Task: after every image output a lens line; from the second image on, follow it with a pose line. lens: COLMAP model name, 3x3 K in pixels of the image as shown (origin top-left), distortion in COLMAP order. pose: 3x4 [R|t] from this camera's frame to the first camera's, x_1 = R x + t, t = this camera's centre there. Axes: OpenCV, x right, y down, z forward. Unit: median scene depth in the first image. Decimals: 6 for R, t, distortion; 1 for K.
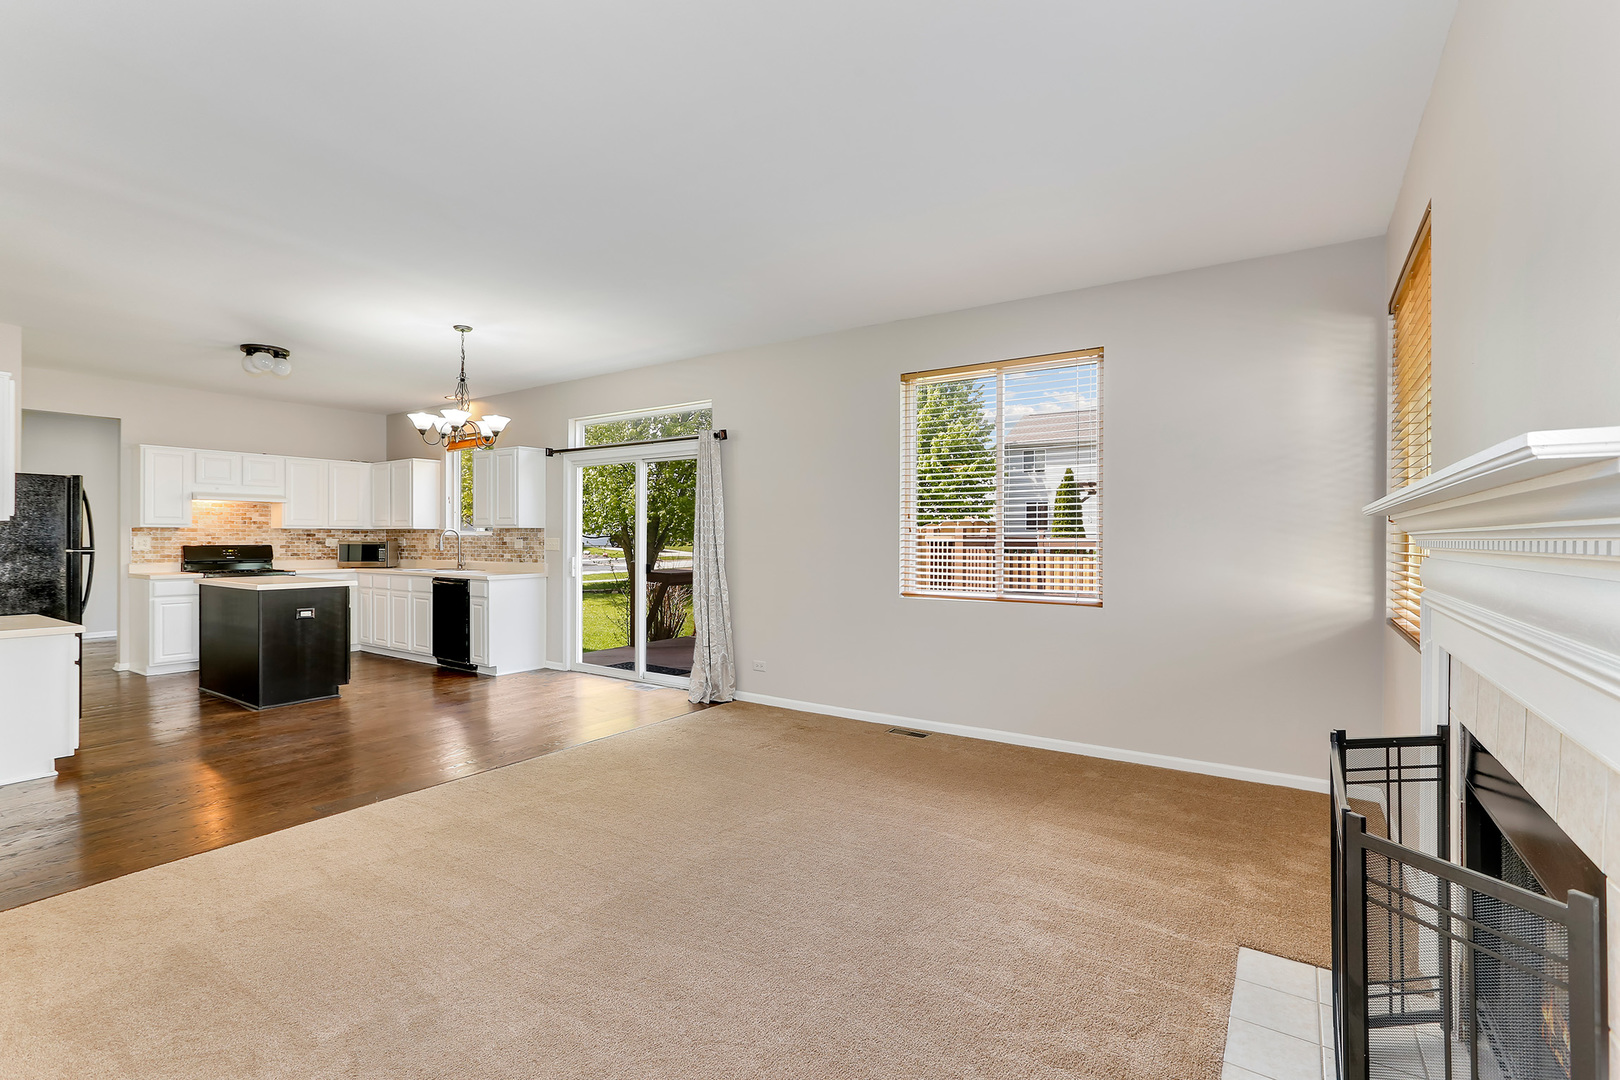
lens RADIAL K [[736.0, 0, 797.5], [0, 736.0, 541.0], [0, 0, 1]] dist [0.001615, 0.001568]
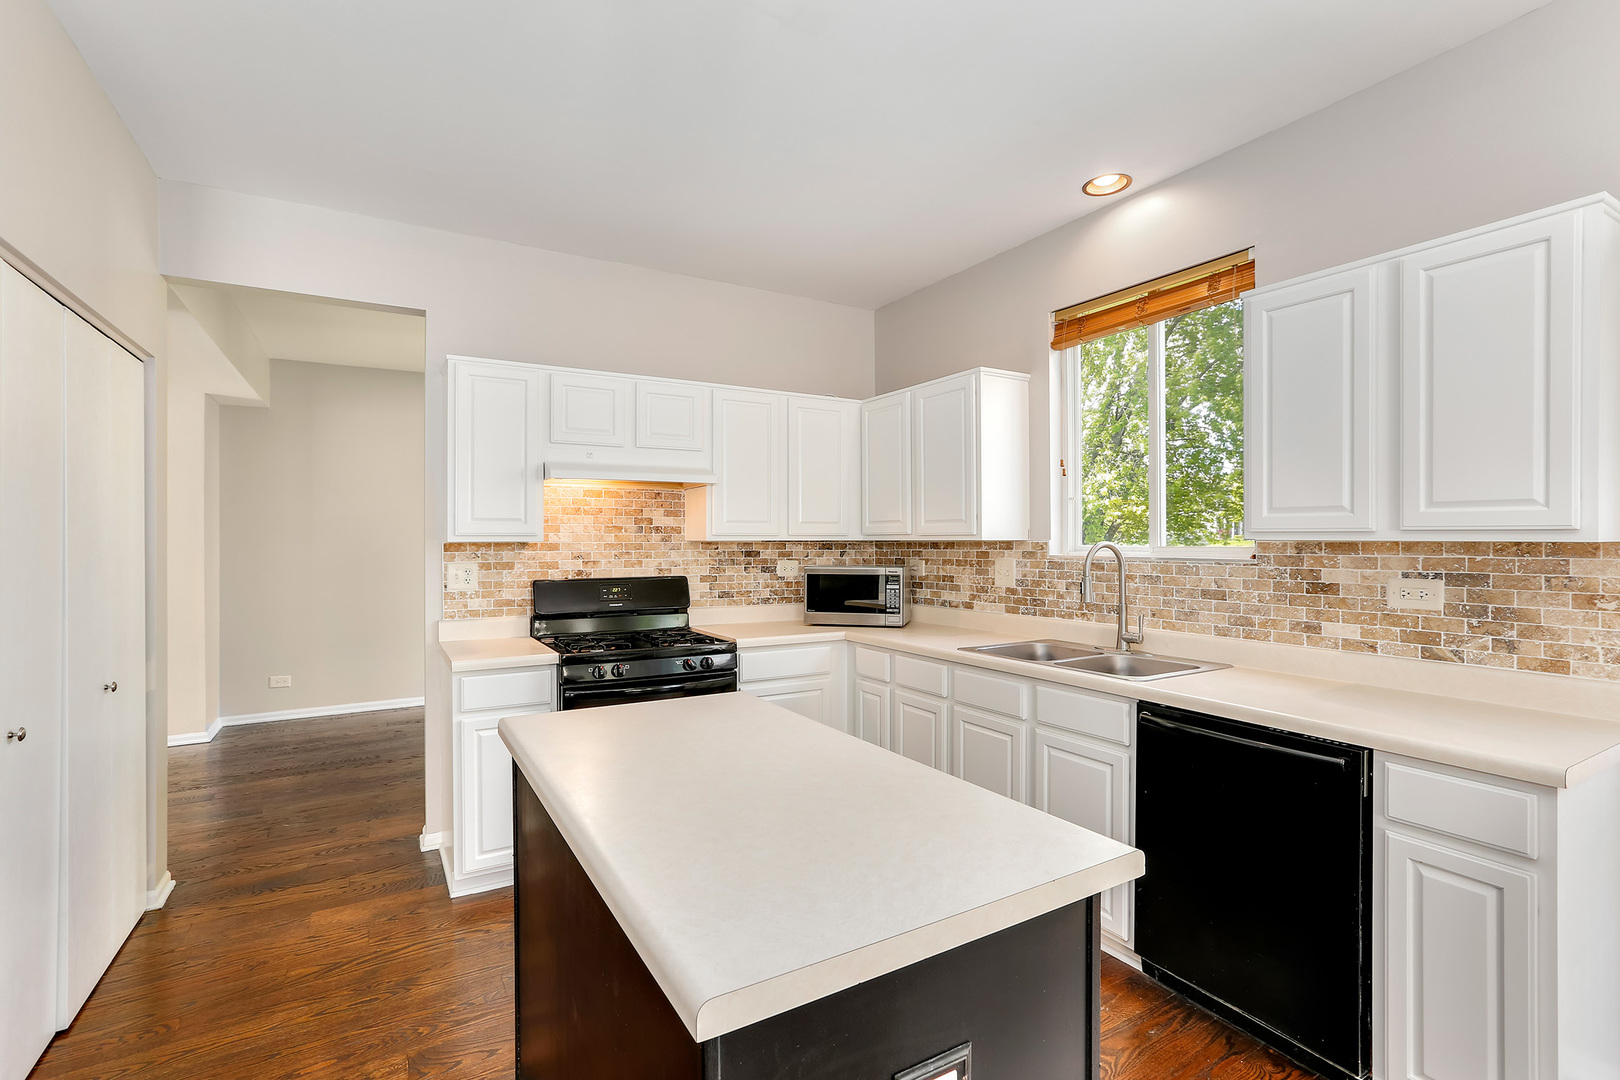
lens RADIAL K [[736.0, 0, 800.6], [0, 736.0, 542.2], [0, 0, 1]] dist [0.001615, 0.001568]
pose [[0.912240, -0.001963, -0.409652, -0.467234], [0.002507, 0.999997, 0.000792, -0.017254], [0.409649, -0.001749, 0.912242, 0.617129]]
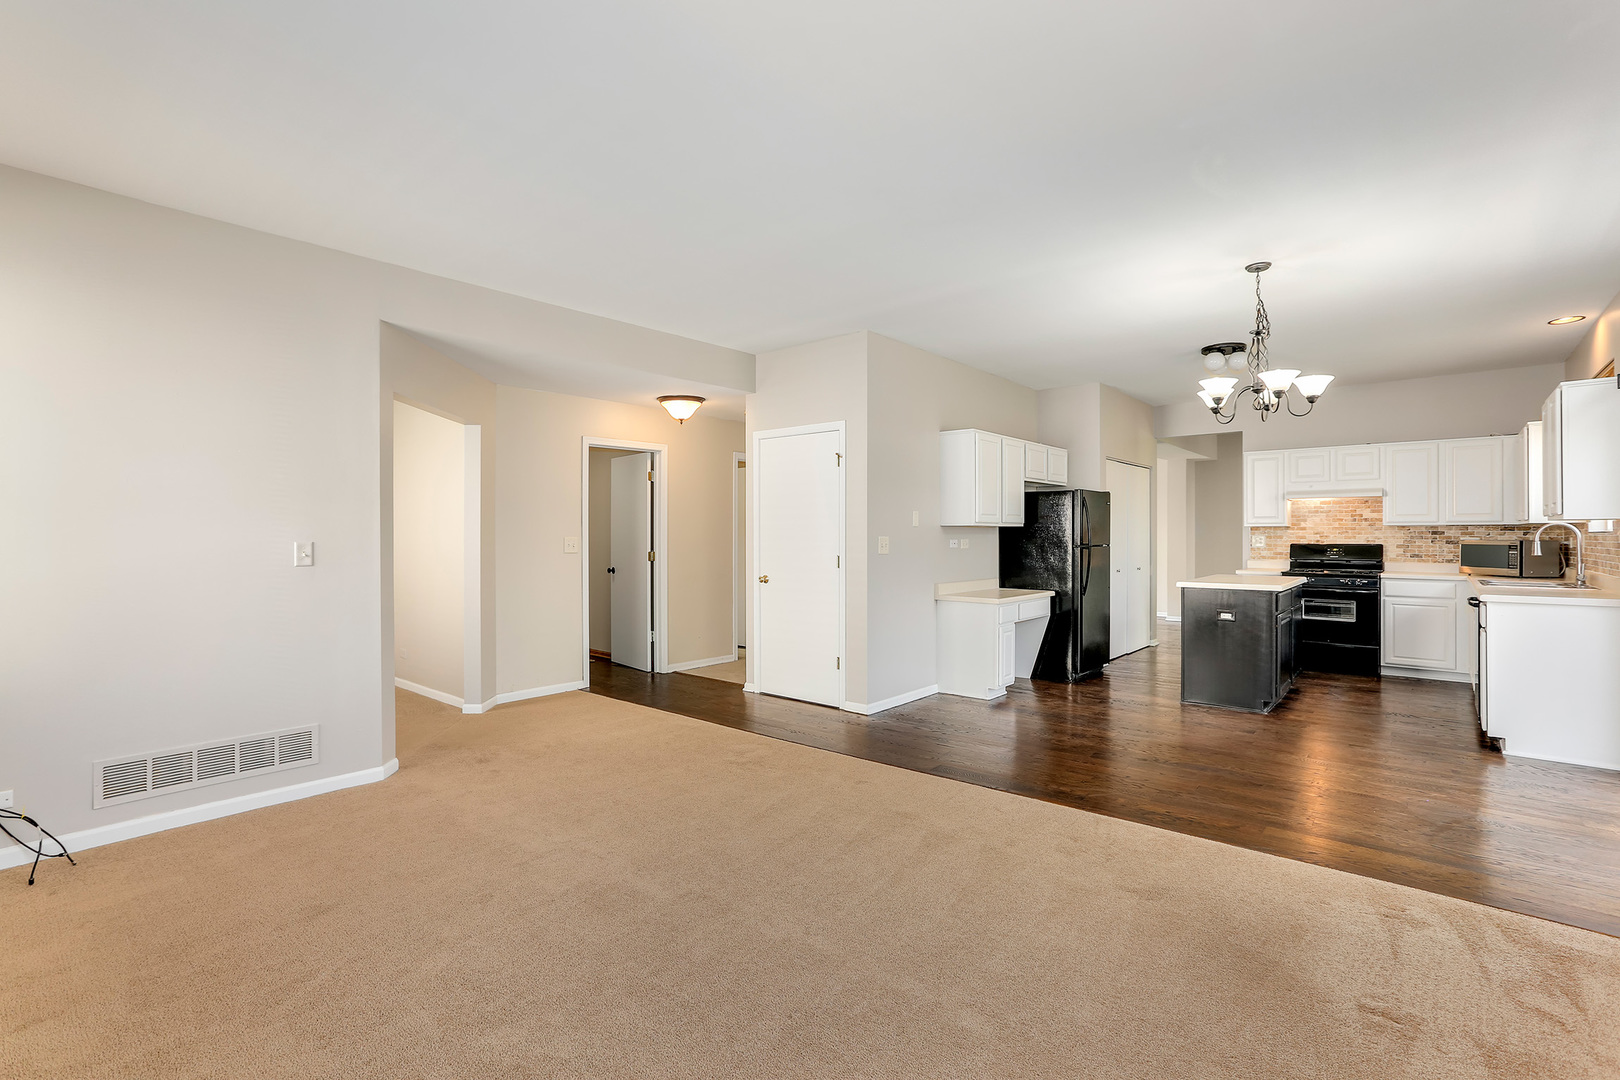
lens RADIAL K [[736.0, 0, 799.6], [0, 736.0, 537.8], [0, 0, 1]] dist [0.001615, 0.001568]
pose [[-0.060497, 0.001863, -0.998167, 0.224972], [-0.003929, 0.999990, 0.002105, -0.001614], [0.998161, 0.004049, -0.060489, 0.361647]]
